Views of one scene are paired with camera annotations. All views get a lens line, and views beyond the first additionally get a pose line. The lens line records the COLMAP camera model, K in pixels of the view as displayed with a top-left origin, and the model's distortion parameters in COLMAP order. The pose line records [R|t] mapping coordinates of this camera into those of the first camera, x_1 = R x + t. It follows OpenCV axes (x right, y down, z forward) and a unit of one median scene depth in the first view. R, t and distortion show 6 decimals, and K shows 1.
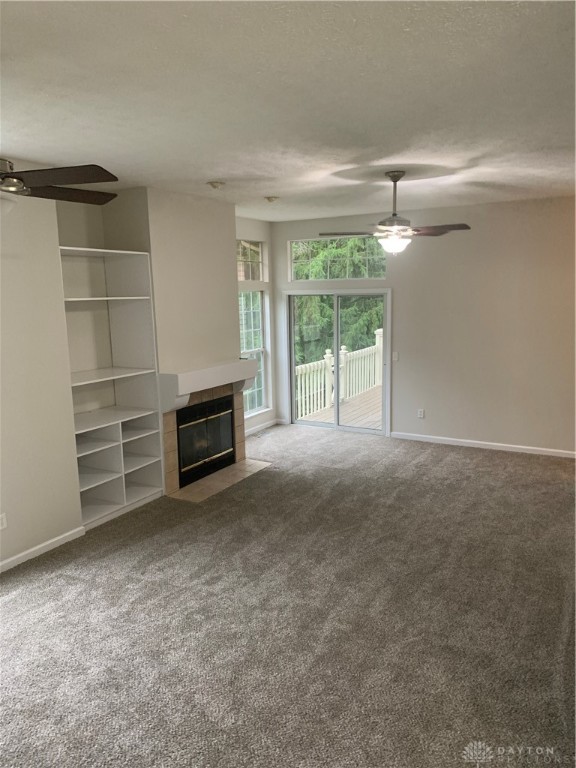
lens RADIAL K [[586.7, 0, 290.0], [0, 586.7, 382.8], [0, 0, 1]] dist [0.055125, -0.031682]
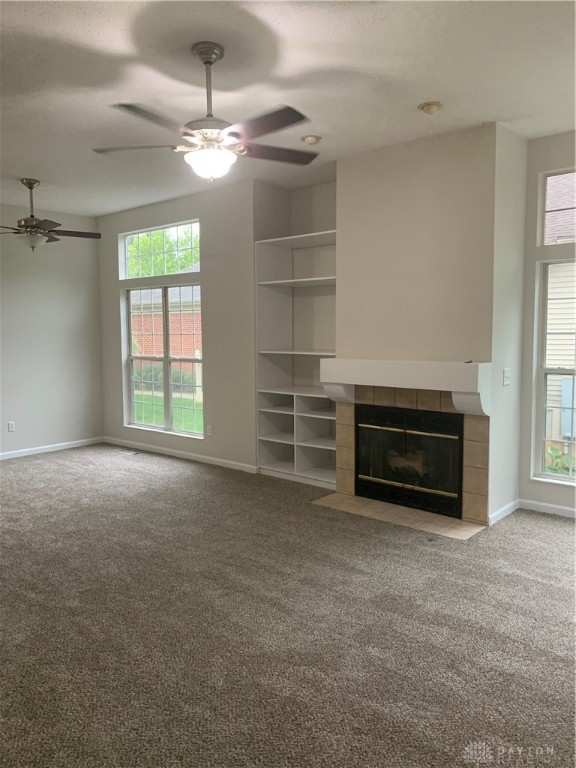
lens RADIAL K [[586.7, 0, 289.6], [0, 586.7, 385.4], [0, 0, 1]] dist [0.055125, -0.031682]
pose [[-0.190622, 0.116568, -0.974718, 0.652275], [-0.148412, 0.978089, 0.145996, -0.089366], [0.970380, 0.172490, -0.169146, 1.029818]]
